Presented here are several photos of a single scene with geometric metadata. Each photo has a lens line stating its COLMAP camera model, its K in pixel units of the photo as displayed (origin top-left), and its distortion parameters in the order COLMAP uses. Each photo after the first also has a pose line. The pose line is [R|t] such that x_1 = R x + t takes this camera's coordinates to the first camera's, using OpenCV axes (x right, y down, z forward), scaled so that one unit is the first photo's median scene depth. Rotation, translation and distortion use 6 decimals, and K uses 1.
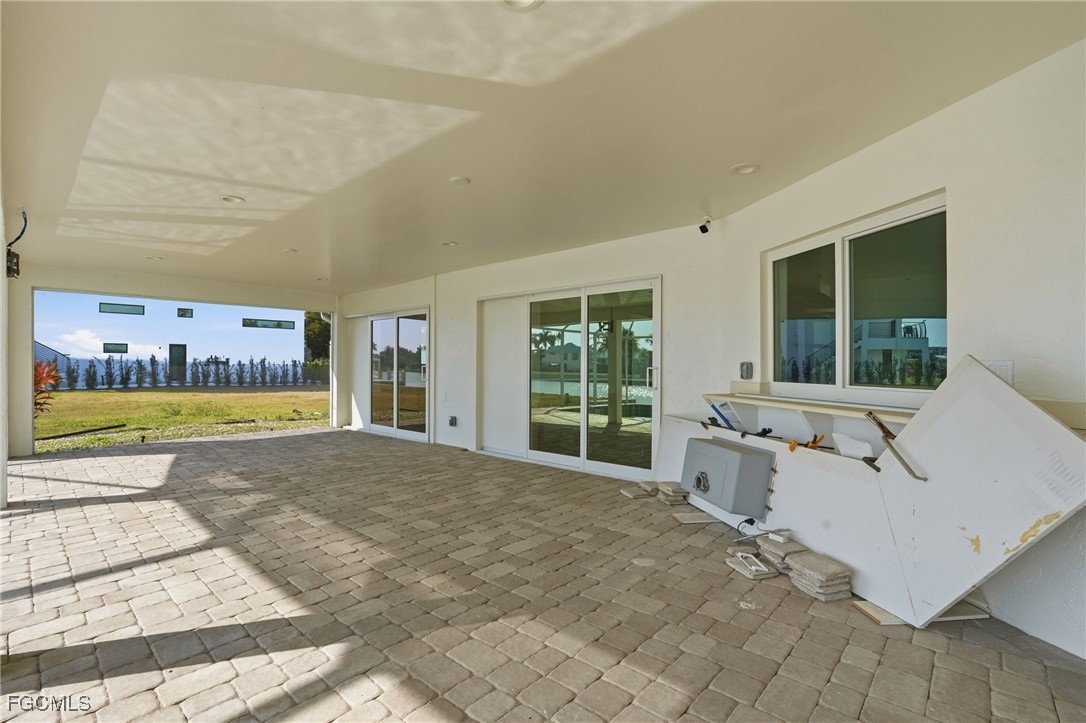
lens RADIAL K [[502.1, 0, 548.8], [0, 502.1, 358.3], [0, 0, 1]] dist [-0.063928, 0.022414]
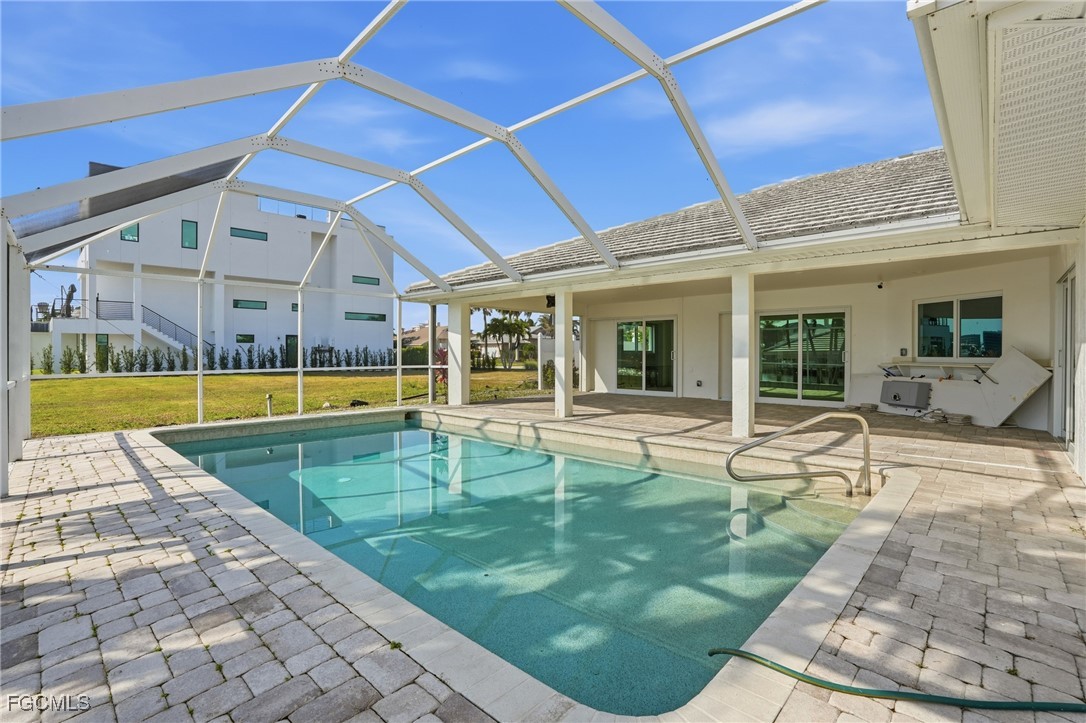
lens RADIAL K [[502.1, 0, 548.8], [0, 502.1, 358.3], [0, 0, 1]] dist [-0.063928, 0.022414]
pose [[0.999954, 0.000054, -0.009584, -0.559358], [0.000162, 0.999745, 0.022594, 0.001249], [0.009583, -0.022594, 0.999699, -0.574030]]
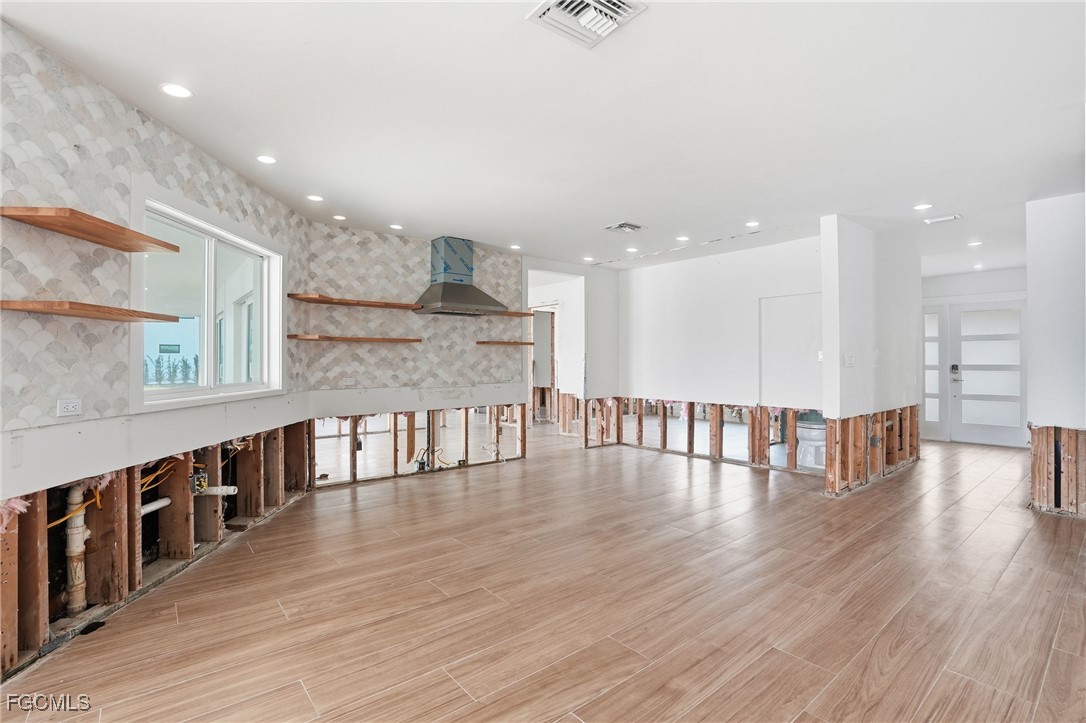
lens RADIAL K [[502.1, 0, 548.8], [0, 502.1, 358.3], [0, 0, 1]] dist [-0.063928, 0.022414]
pose [[0.987846, -0.003622, -0.155393, 0.545367], [0.004447, 0.999978, 0.004963, -0.001589], [0.155372, -0.005594, 0.987840, 0.044104]]
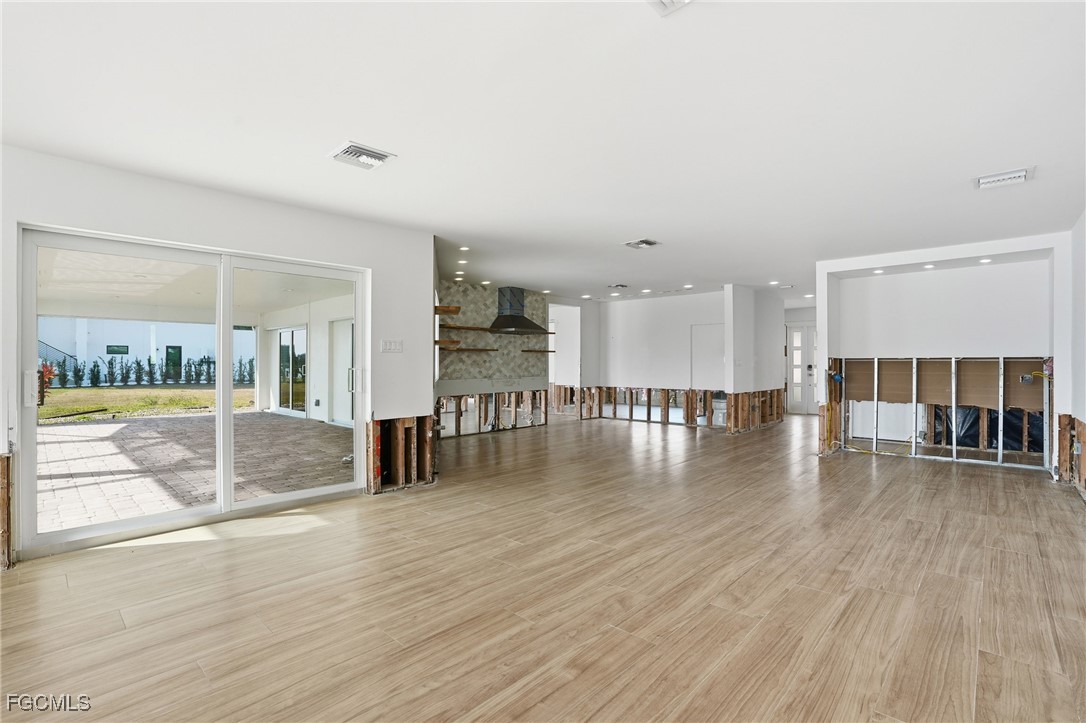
lens RADIAL K [[500.6, 0, 551.4], [0, 500.6, 361.8], [0, 0, 1]] dist [-0.050729, 0.015959]
pose [[0.999892, -0.002385, -0.014512, 0.425898], [0.002529, 0.999948, 0.009912, -0.006877], [0.014487, -0.009947, 0.999846, -0.371099]]
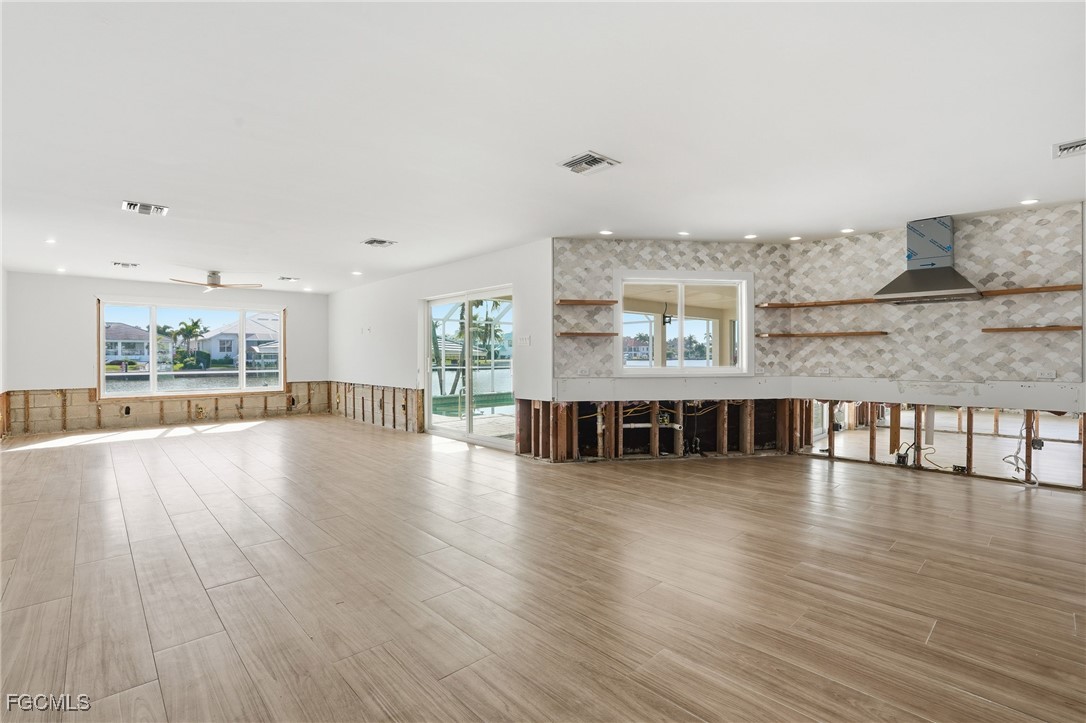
lens RADIAL K [[502.1, 0, 548.8], [0, 502.1, 358.3], [0, 0, 1]] dist [-0.063928, 0.022414]
pose [[-0.075428, 0.006891, -0.997127, 0.915393], [0.013861, 0.999887, 0.005862, 0.001274], [0.997055, -0.013379, -0.075515, 0.246883]]
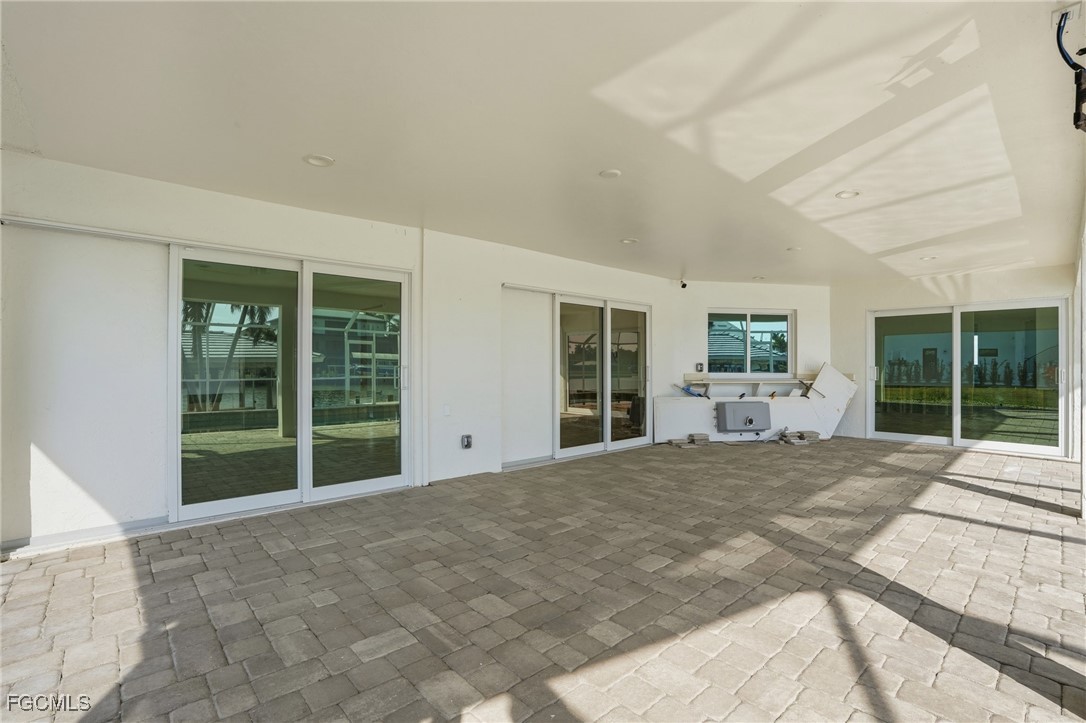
lens RADIAL K [[490.9, 0, 543.0], [0, 490.9, 361.5], [0, 0, 1]] dist [-0.041473, 0.000340]
pose [[0.099745, -0.001516, 0.995012, -0.728586], [-0.014382, 0.999892, 0.002965, 0.003553], [-0.994909, -0.014606, 0.099713, 0.664793]]
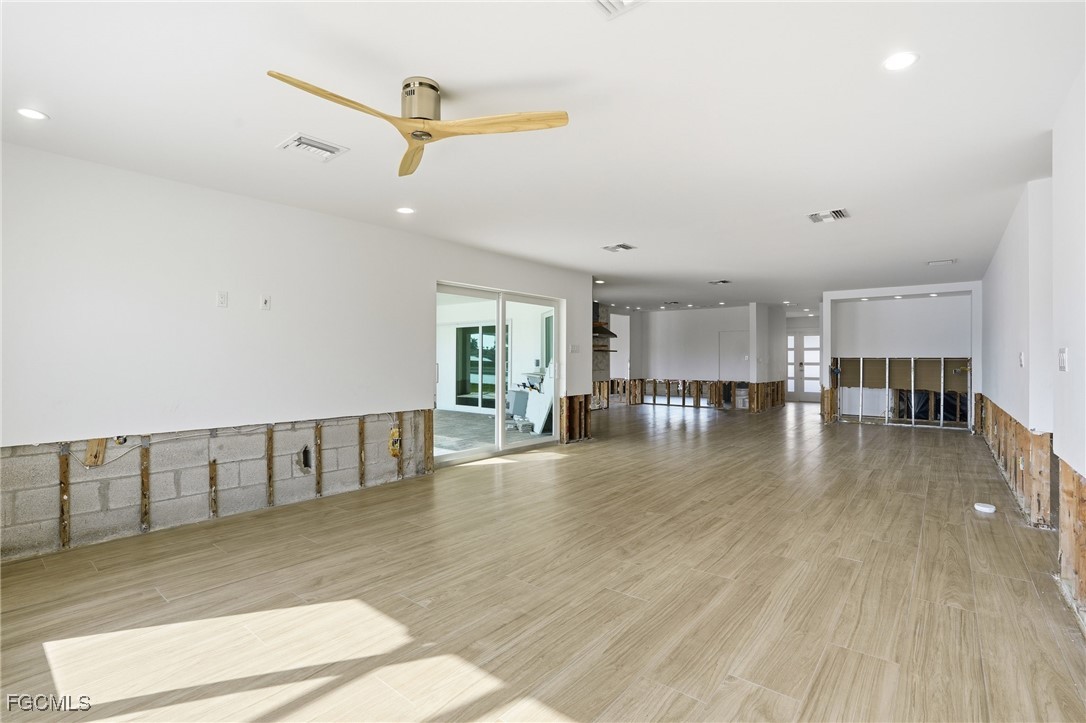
lens RADIAL K [[502.1, 0, 548.8], [0, 502.1, 358.3], [0, 0, 1]] dist [-0.063928, 0.022414]
pose [[0.998930, 0.002830, 0.046156, 0.163441], [-0.003277, 0.999948, 0.009614, -0.010938], [-0.046127, -0.009755, 0.998888, -0.674607]]
